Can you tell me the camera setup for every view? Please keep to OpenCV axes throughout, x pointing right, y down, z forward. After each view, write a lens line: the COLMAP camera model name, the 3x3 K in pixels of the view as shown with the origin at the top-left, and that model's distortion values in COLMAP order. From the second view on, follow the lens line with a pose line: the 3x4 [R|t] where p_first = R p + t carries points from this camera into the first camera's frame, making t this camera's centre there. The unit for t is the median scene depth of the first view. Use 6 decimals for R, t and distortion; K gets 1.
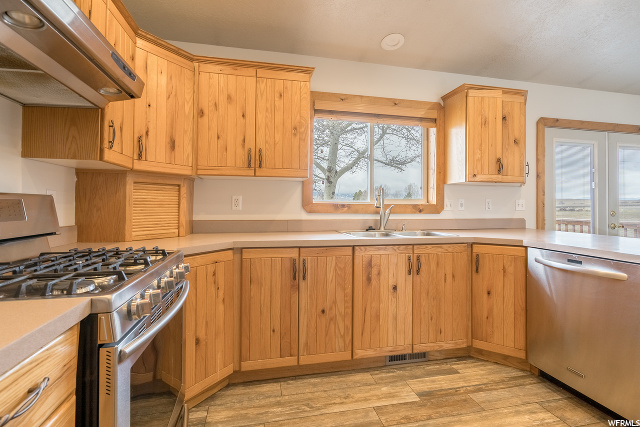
lens RADIAL K [[296.7, 0, 320.5], [0, 296.7, 200.8], [0, 0, 1]] dist [-0.001509, -0.000115]
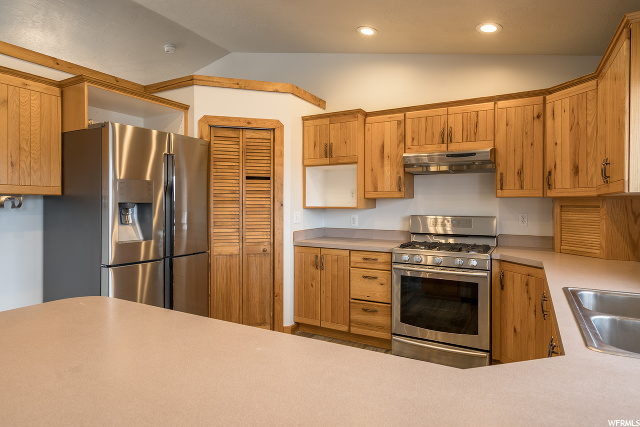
lens RADIAL K [[372.1, 0, 318.9], [0, 372.1, 204.0], [0, 0, 1]] dist [0.002664, 0.000634]
pose [[-0.667814, -0.008388, -0.744281, 1.106037], [0.004619, 0.999871, -0.015414, -0.047161], [0.744314, -0.013732, -0.667688, 1.165742]]
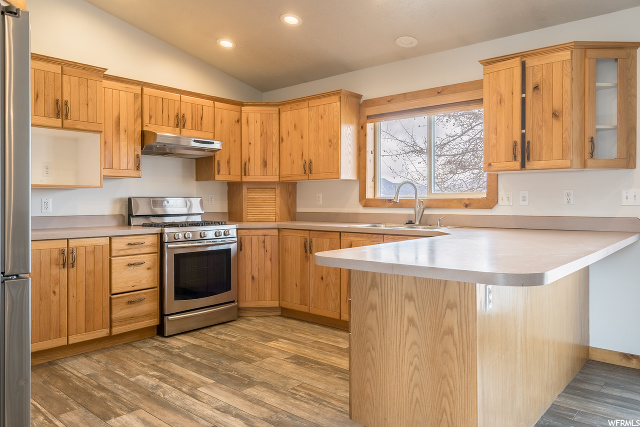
lens RADIAL K [[458.7, 0, 319.4], [0, 458.7, 201.9], [0, 0, 1]] dist [0.001907, -0.000360]
pose [[0.598465, -0.006555, -0.801122, 1.620285], [0.018932, 0.999803, 0.005962, 0.008725], [0.800925, -0.018735, 0.598471, -0.253545]]
